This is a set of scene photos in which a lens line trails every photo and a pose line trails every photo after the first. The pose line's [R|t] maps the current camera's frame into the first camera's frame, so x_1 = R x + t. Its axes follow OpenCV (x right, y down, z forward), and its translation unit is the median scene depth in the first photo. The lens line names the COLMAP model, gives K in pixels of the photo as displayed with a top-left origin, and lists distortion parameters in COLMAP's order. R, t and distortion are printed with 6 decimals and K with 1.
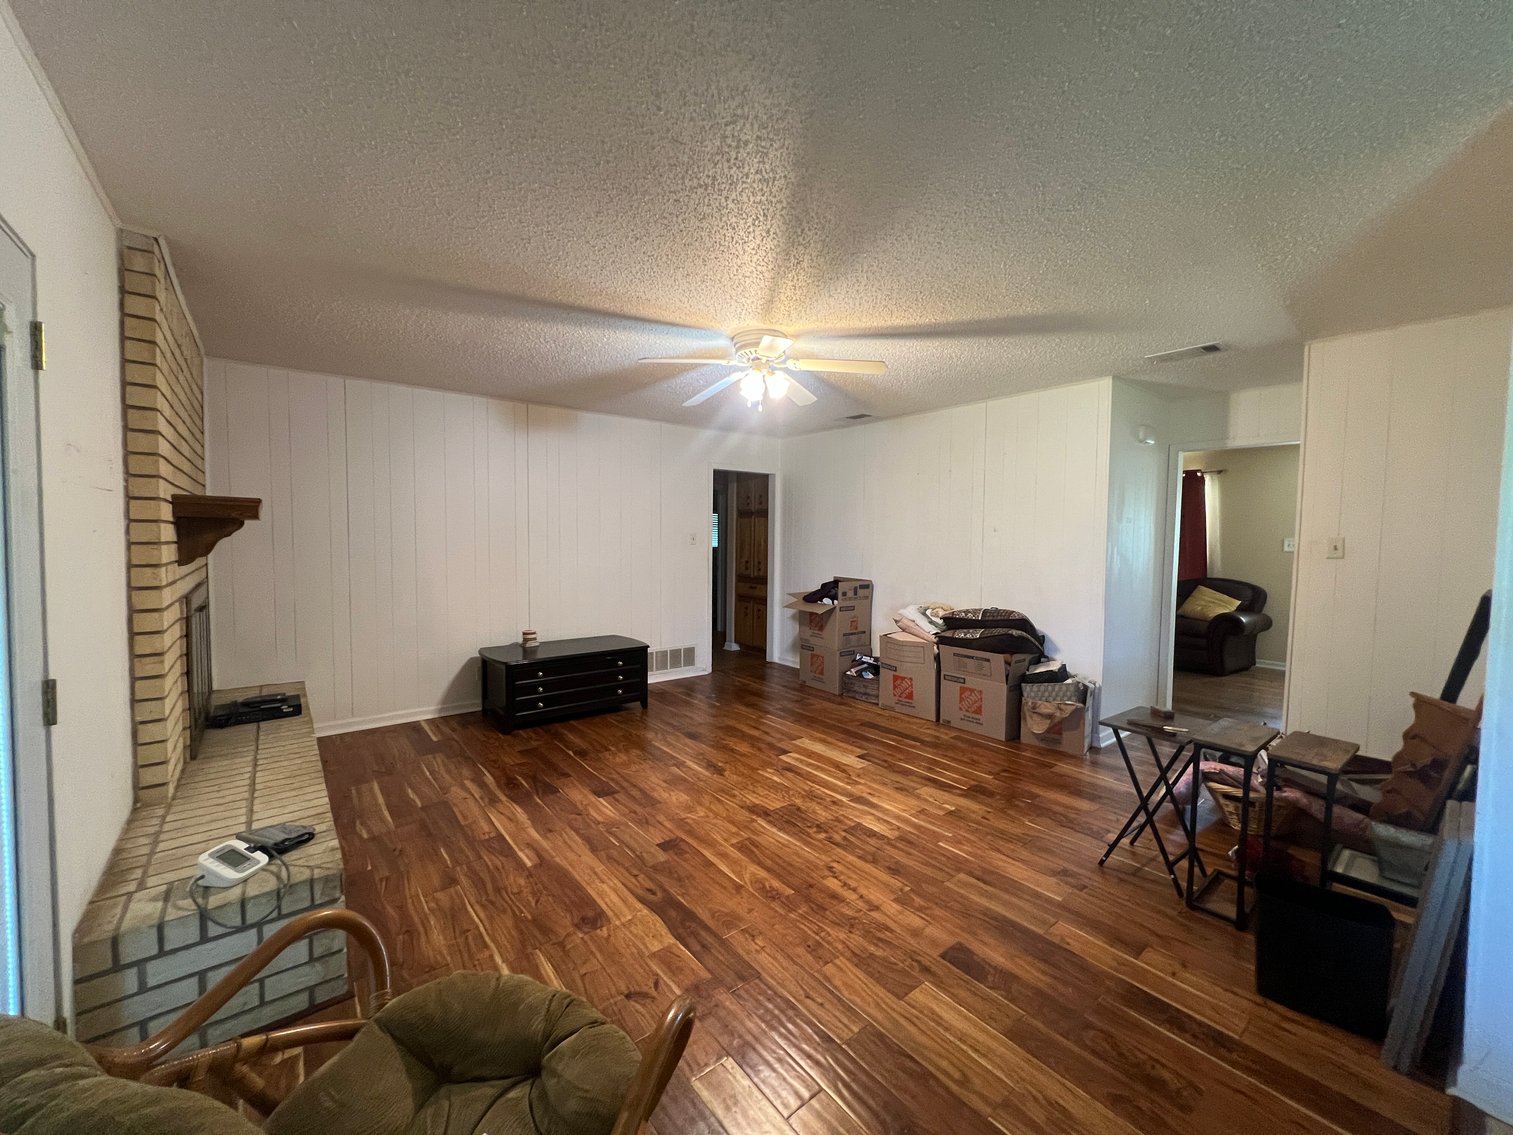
lens RADIAL K [[600.2, 0, 761.0], [0, 600.2, 567.6], [0, 0, 1]] dist [-0.002934, 0.000539]
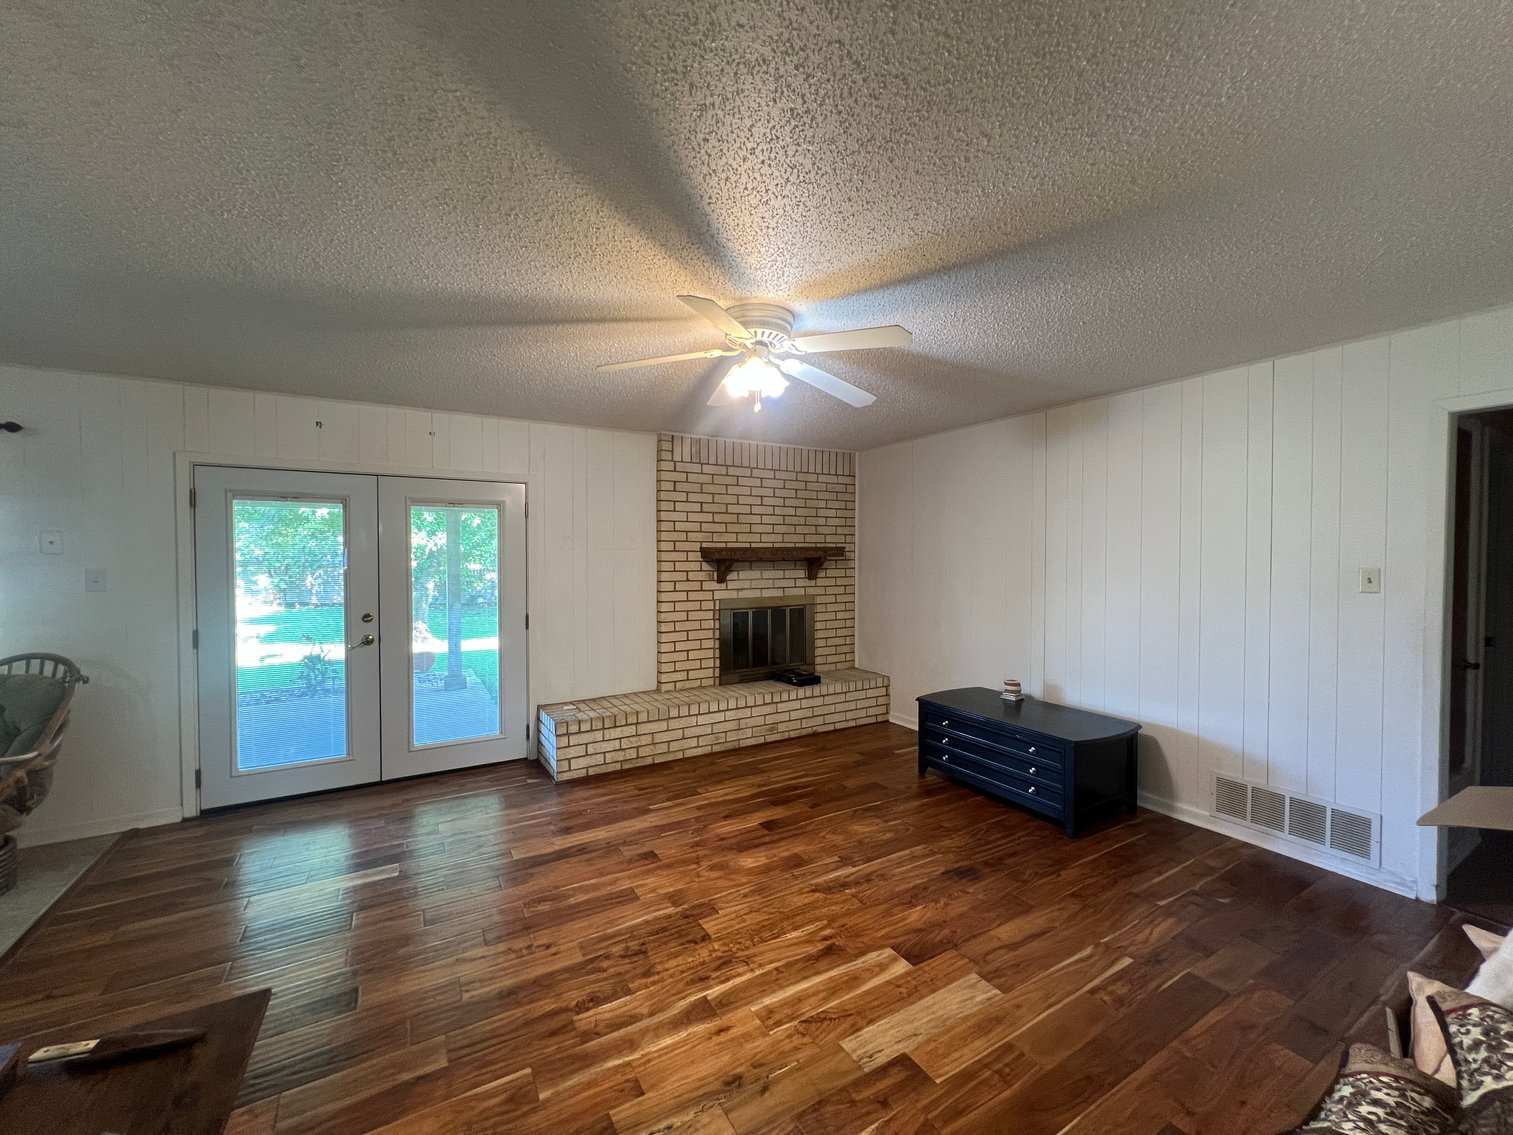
lens RADIAL K [[600.2, 0, 758.4], [0, 600.2, 561.6], [0, 0, 1]] dist [-0.002934, 0.000539]
pose [[-0.138281, 0.002828, -0.990389, 0.732246], [-0.052587, 0.998564, 0.010193, -0.080734], [0.988996, 0.053492, -0.137934, 1.065497]]
